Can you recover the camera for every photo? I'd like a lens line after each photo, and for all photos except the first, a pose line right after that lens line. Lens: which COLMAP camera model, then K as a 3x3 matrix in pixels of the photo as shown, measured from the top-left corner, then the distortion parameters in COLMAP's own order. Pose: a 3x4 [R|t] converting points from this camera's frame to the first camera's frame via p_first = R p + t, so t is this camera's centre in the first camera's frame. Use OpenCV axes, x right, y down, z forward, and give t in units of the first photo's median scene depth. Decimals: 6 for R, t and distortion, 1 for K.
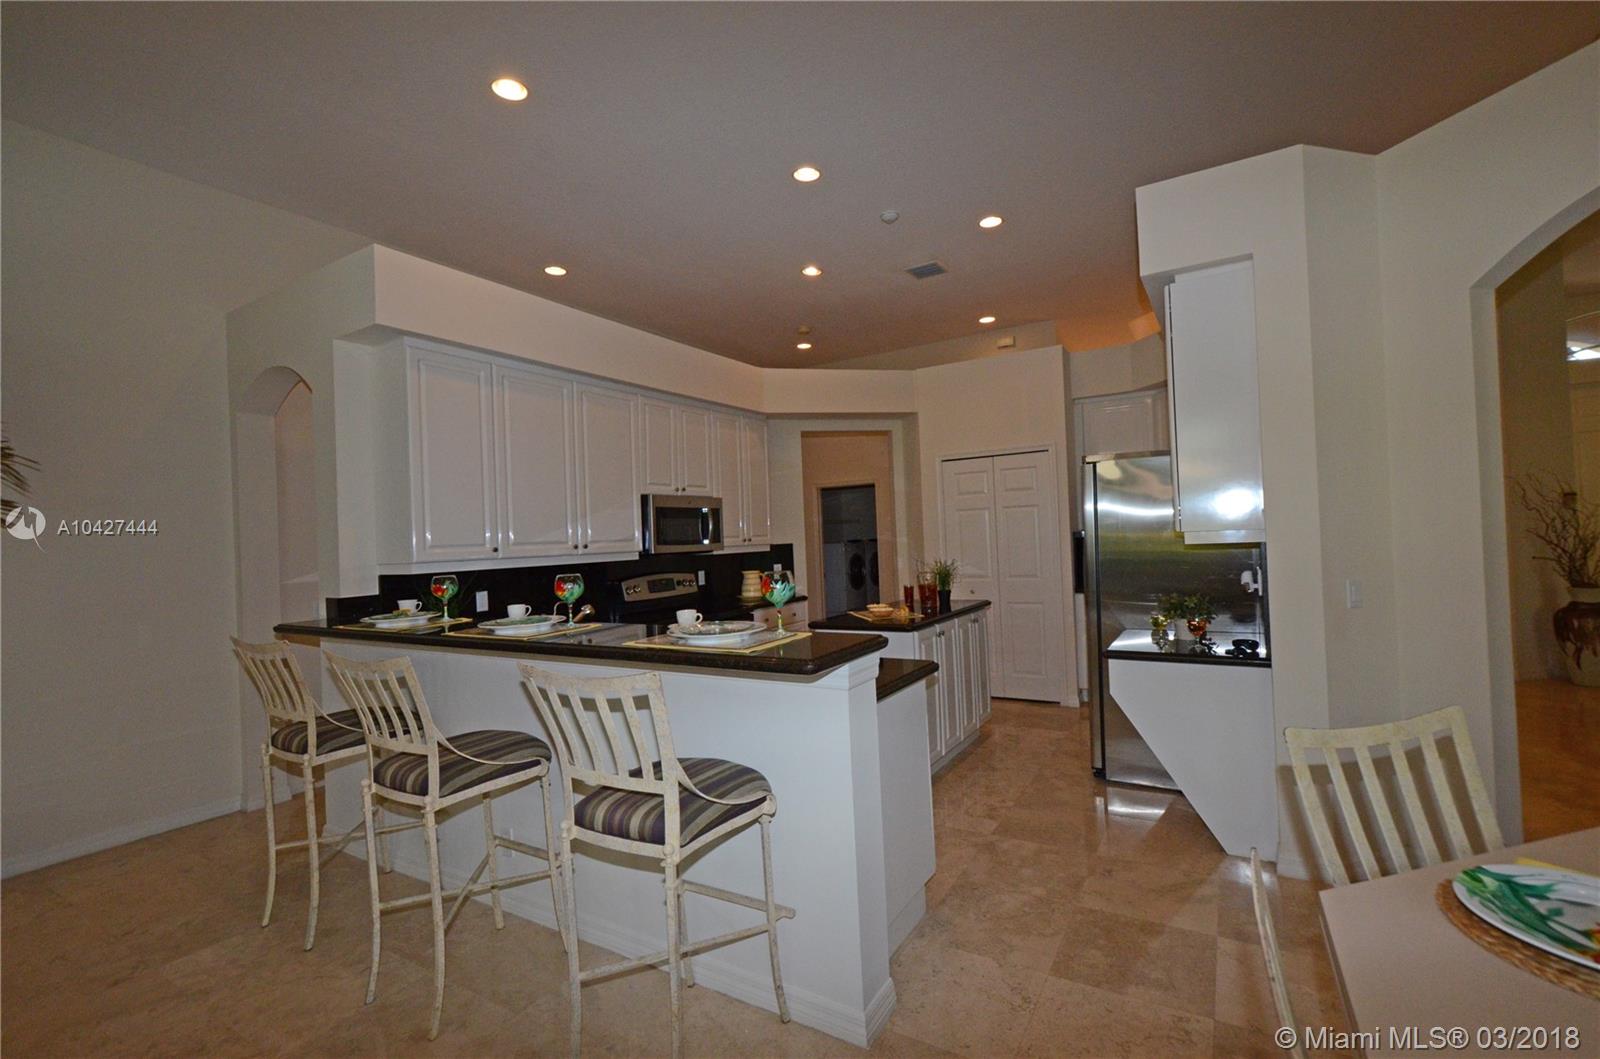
lens RADIAL K [[696.0, 0, 797.4], [0, 696.0, 532.9], [0, 0, 1]] dist [-0.001455, -0.000169]
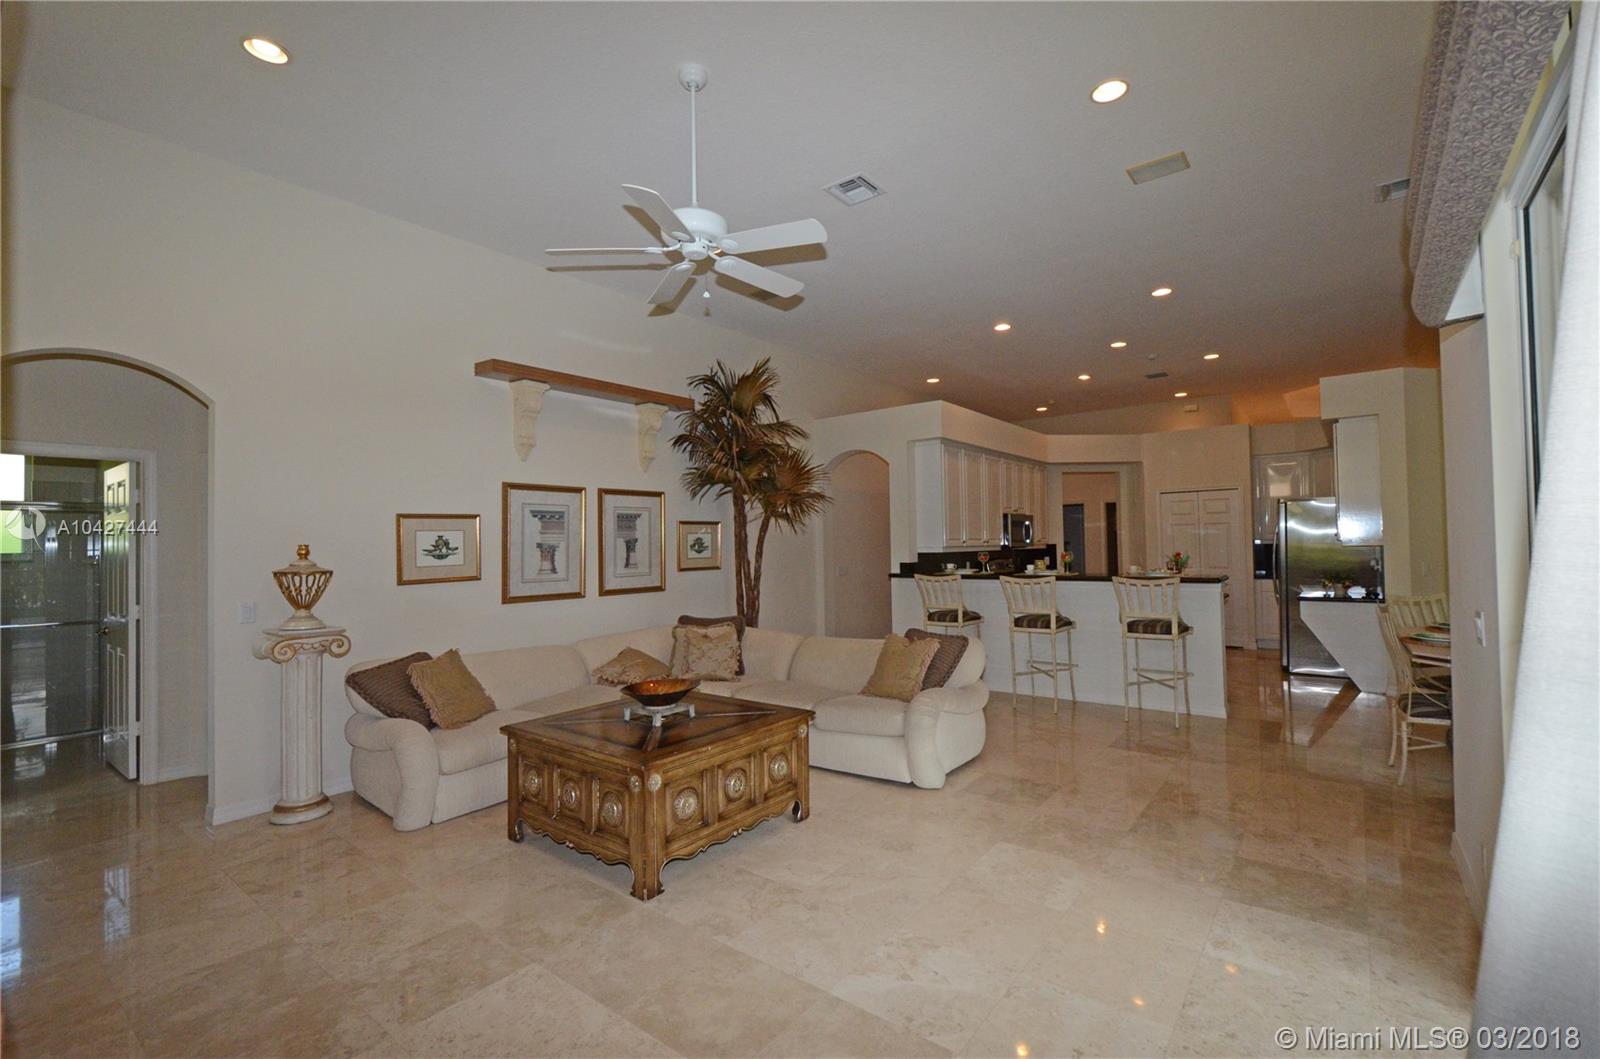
lens RADIAL K [[696.0, 0, 801.9], [0, 696.0, 528.7], [0, 0, 1]] dist [-0.001455, -0.000169]
pose [[0.993935, 0.018959, -0.108321, -0.655599], [-0.020429, 0.999714, -0.012471, 0.020136], [0.108053, 0.014608, 0.994038, -0.990886]]
